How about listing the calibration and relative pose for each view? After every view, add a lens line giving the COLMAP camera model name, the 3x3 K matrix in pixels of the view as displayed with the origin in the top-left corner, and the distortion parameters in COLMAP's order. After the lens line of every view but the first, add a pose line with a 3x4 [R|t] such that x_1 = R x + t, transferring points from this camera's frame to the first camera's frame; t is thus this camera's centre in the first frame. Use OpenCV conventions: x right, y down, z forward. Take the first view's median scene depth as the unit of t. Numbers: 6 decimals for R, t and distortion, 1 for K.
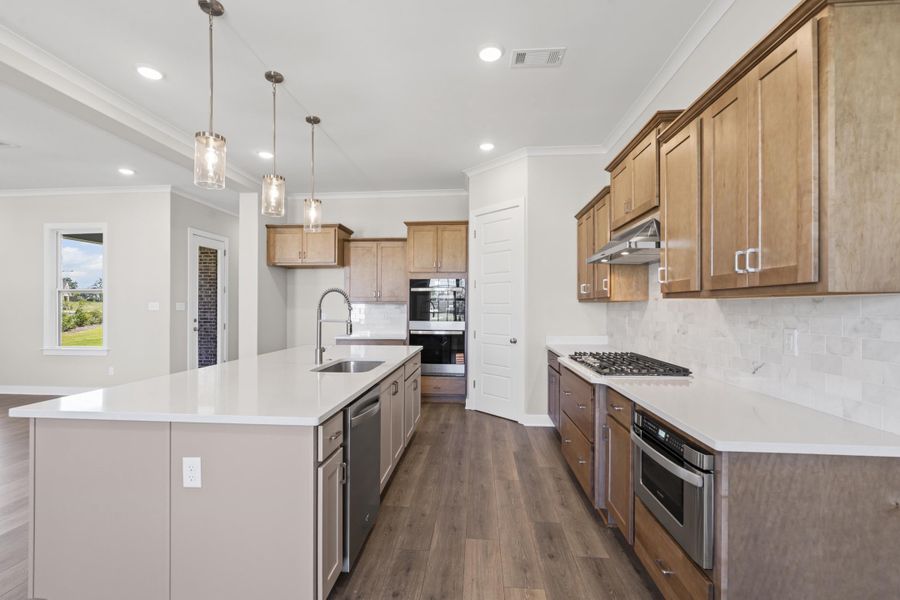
lens RADIAL K [[410.4, 0, 449.5], [0, 410.4, 302.9], [0, 0, 1]] dist [-0.003895, 0.001883]
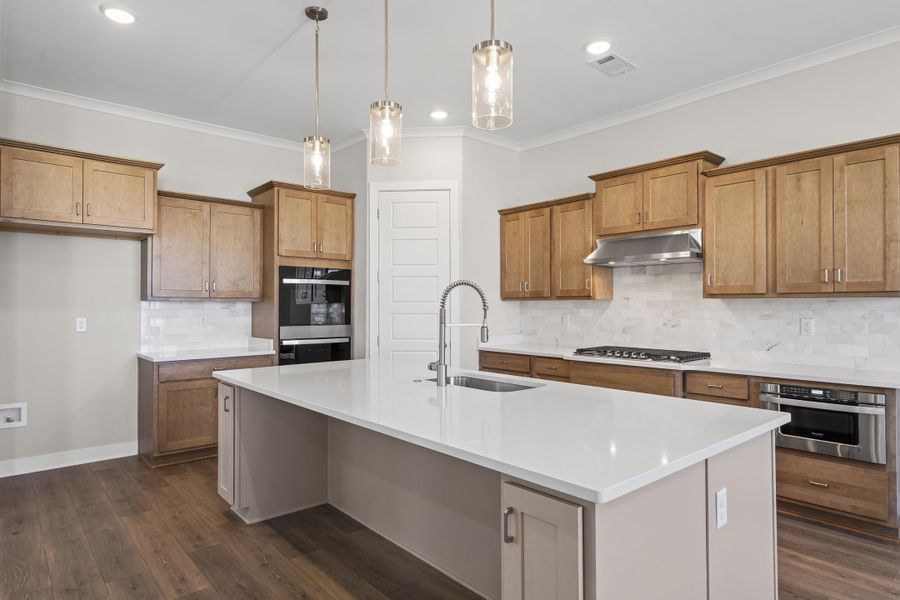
lens RADIAL K [[511.6, 0, 449.7], [0, 511.6, 300.9], [0, 0, 1]] dist [0.001902, -0.001662]
pose [[0.699035, 0.004401, 0.715074, -0.973023], [-0.004075, 0.999989, -0.002171, 0.003327], [-0.715076, -0.001396, 0.699046, 0.382132]]
